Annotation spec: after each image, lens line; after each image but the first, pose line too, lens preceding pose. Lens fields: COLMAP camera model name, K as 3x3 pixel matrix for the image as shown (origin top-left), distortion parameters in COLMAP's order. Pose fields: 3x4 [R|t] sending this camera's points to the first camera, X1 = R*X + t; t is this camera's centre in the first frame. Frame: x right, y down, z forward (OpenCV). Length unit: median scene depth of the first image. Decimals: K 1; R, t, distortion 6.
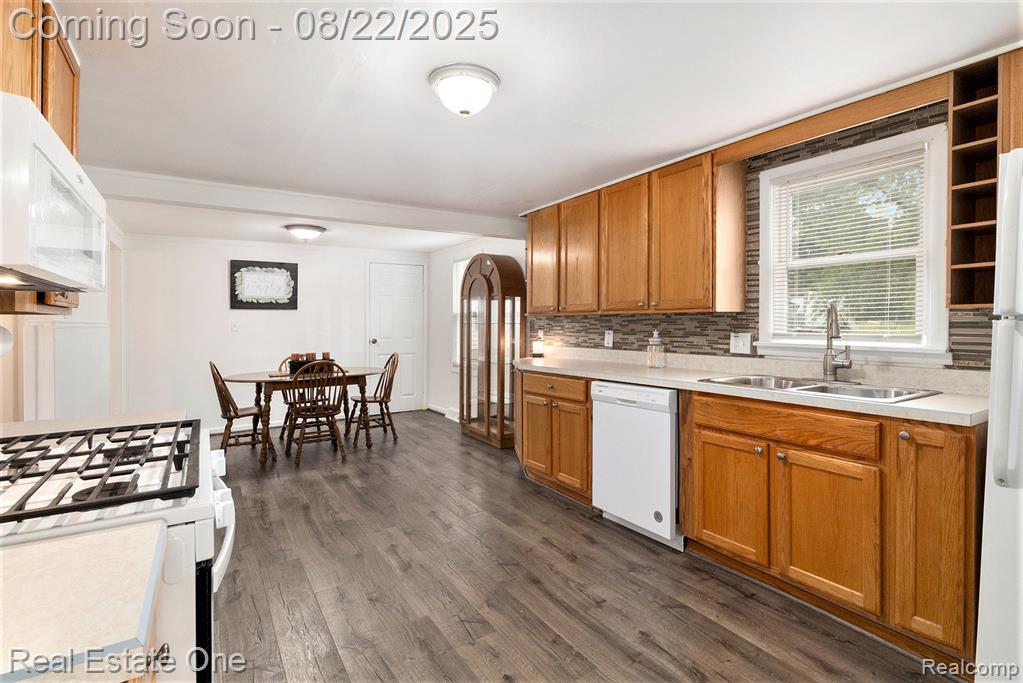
lens RADIAL K [[487.7, 0, 507.6], [0, 487.7, 312.6], [0, 0, 1]] dist [0.002697, -0.001841]
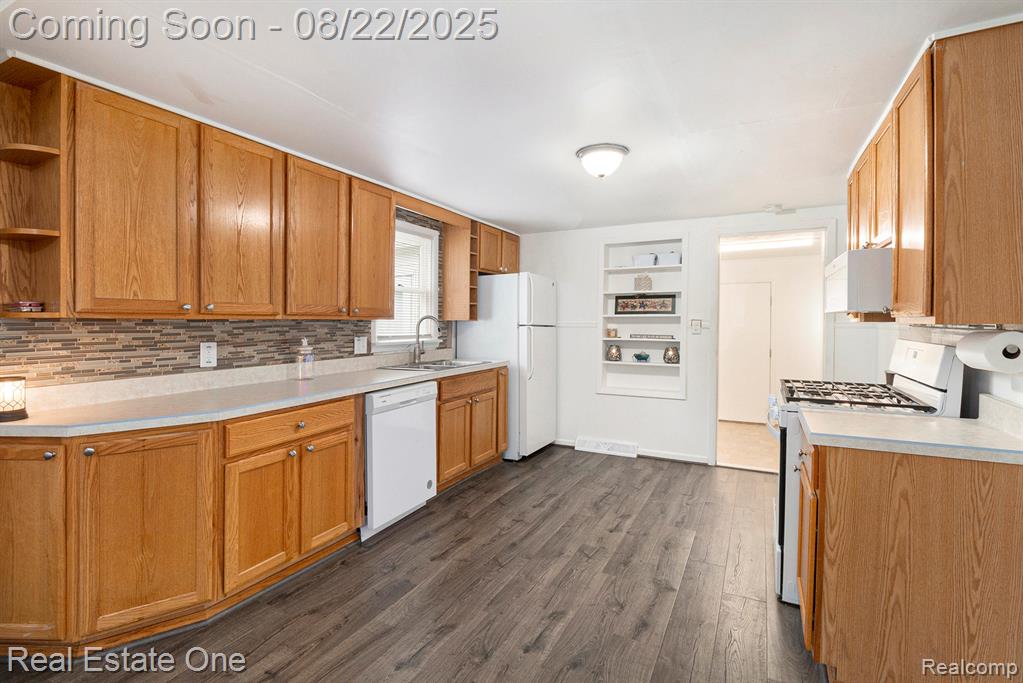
lens RADIAL K [[487.7, 0, 519.0], [0, 487.7, 333.6], [0, 0, 1]] dist [0.002697, -0.001841]
pose [[-0.522000, -0.011255, 0.852871, -0.638750], [-0.008848, 0.999931, 0.007780, 0.016827], [-0.852899, -0.003485, -0.522064, 1.073696]]
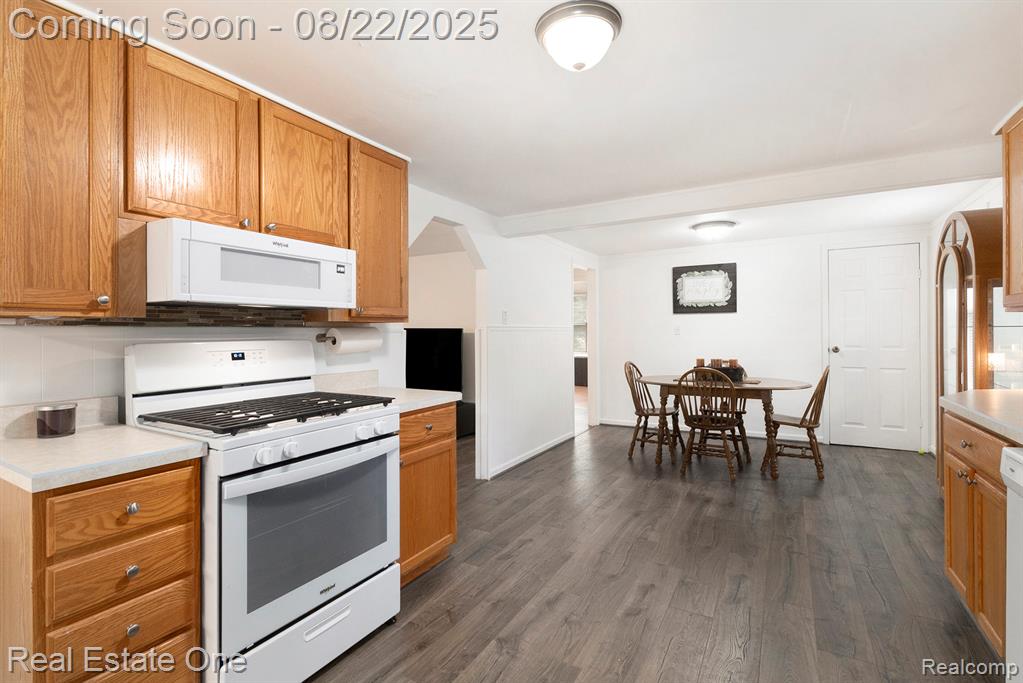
lens RADIAL K [[487.7, 0, 500.0], [0, 487.7, 320.5], [0, 0, 1]] dist [0.002697, -0.001841]
pose [[0.452300, -0.010263, -0.891807, 0.327706], [0.020549, 0.999788, -0.001084, 0.001742], [0.891629, -0.017836, 0.452415, 0.293360]]
